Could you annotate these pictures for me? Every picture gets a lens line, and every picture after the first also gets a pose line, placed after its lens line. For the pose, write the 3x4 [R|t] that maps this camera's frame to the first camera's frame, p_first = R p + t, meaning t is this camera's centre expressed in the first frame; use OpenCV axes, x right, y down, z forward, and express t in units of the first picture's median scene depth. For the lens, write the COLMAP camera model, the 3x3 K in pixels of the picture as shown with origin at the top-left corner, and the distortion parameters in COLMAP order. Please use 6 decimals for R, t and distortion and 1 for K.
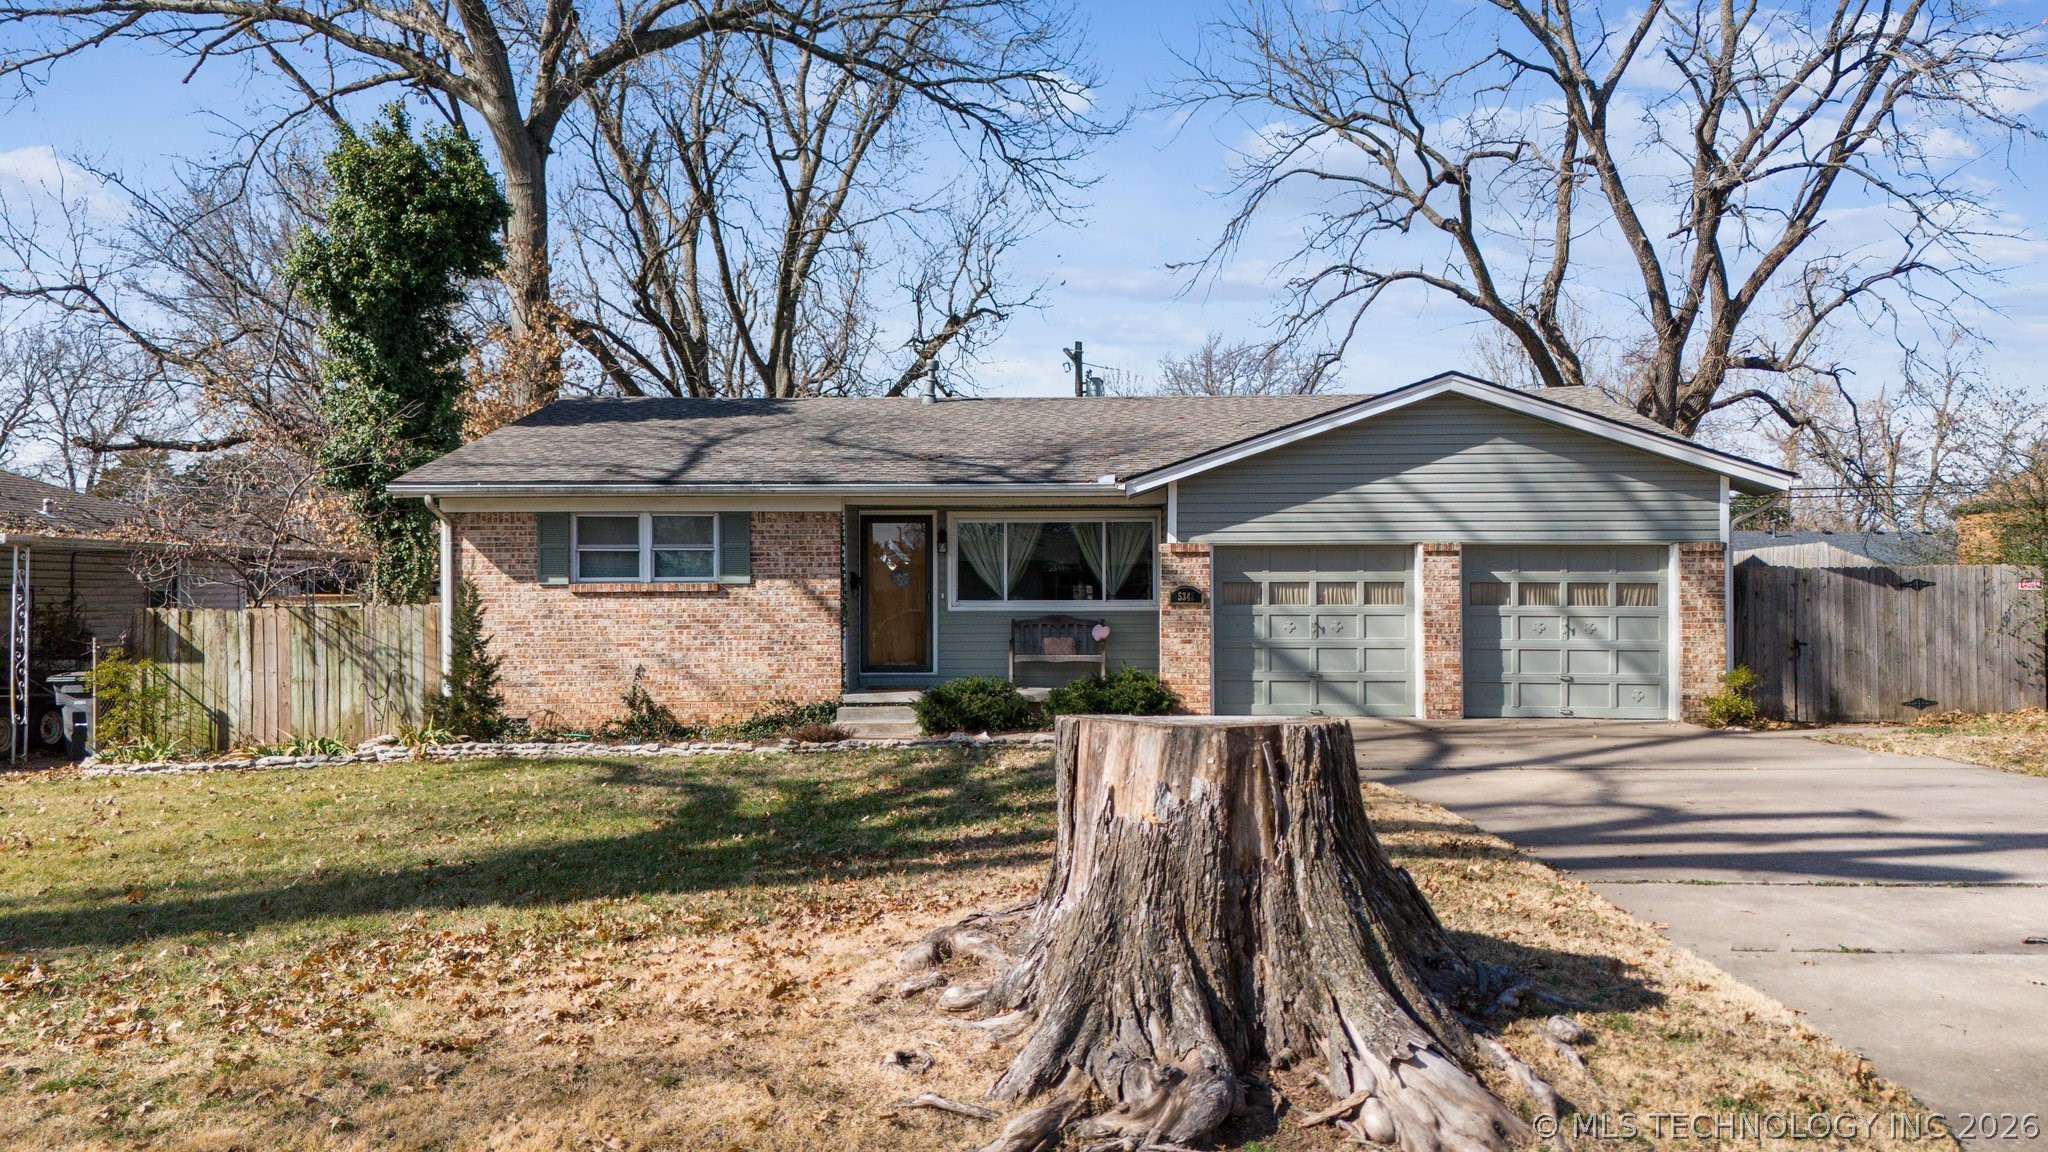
lens RADIAL K [[1493.8, 0, 1024.0], [0, 1493.8, 576.0], [0, 0, 1]] dist [0.093642, -0.003016]
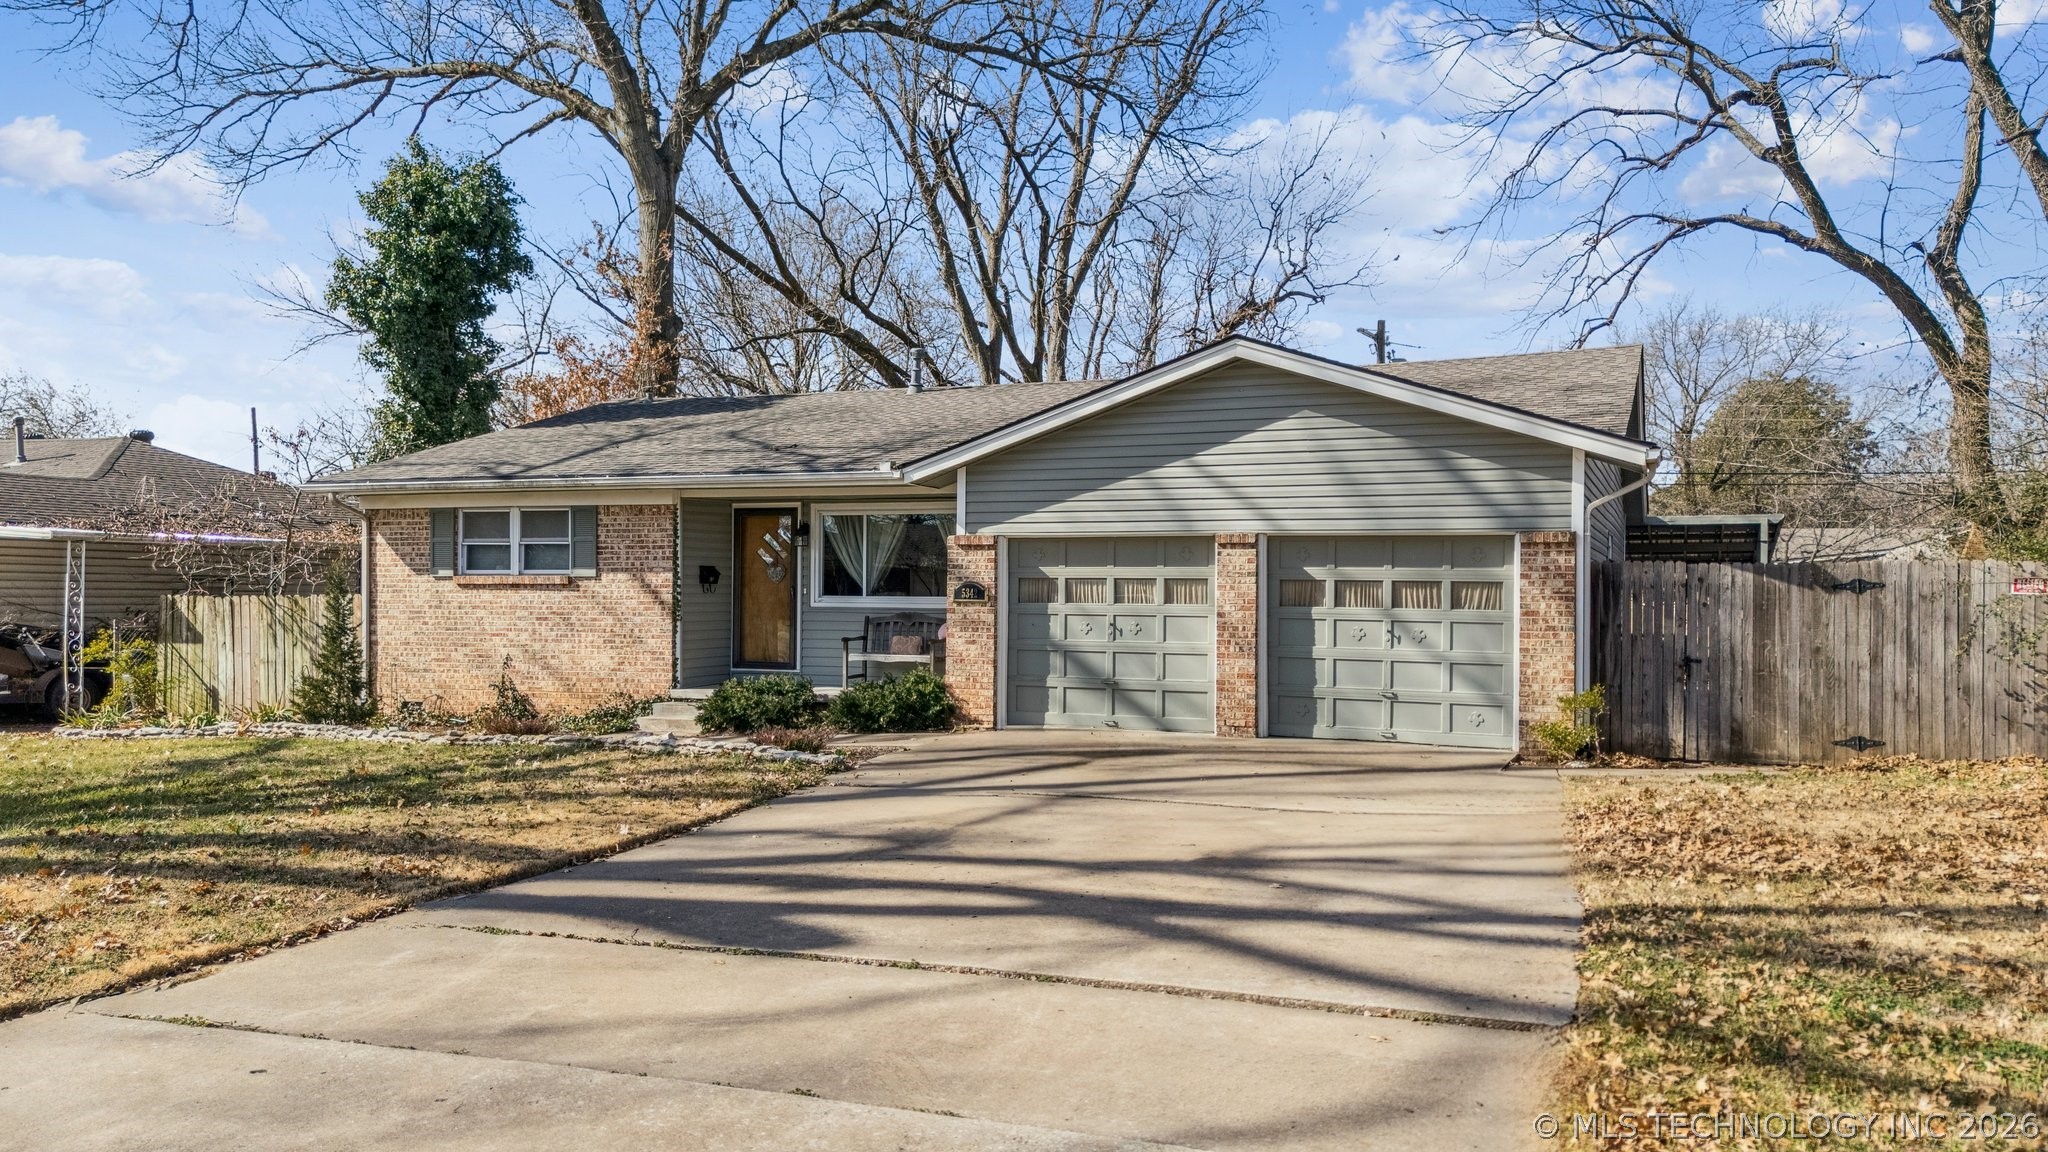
lens RADIAL K [[1493.8, 0, 1024.0], [0, 1493.8, 576.0], [0, 0, 1]] dist [0.093642, -0.003016]
pose [[0.939780, 0.005504, -0.341736, 0.436230], [-0.004857, 0.999984, 0.002750, 0.000433], [0.341746, -0.000925, 0.939792, 0.144070]]
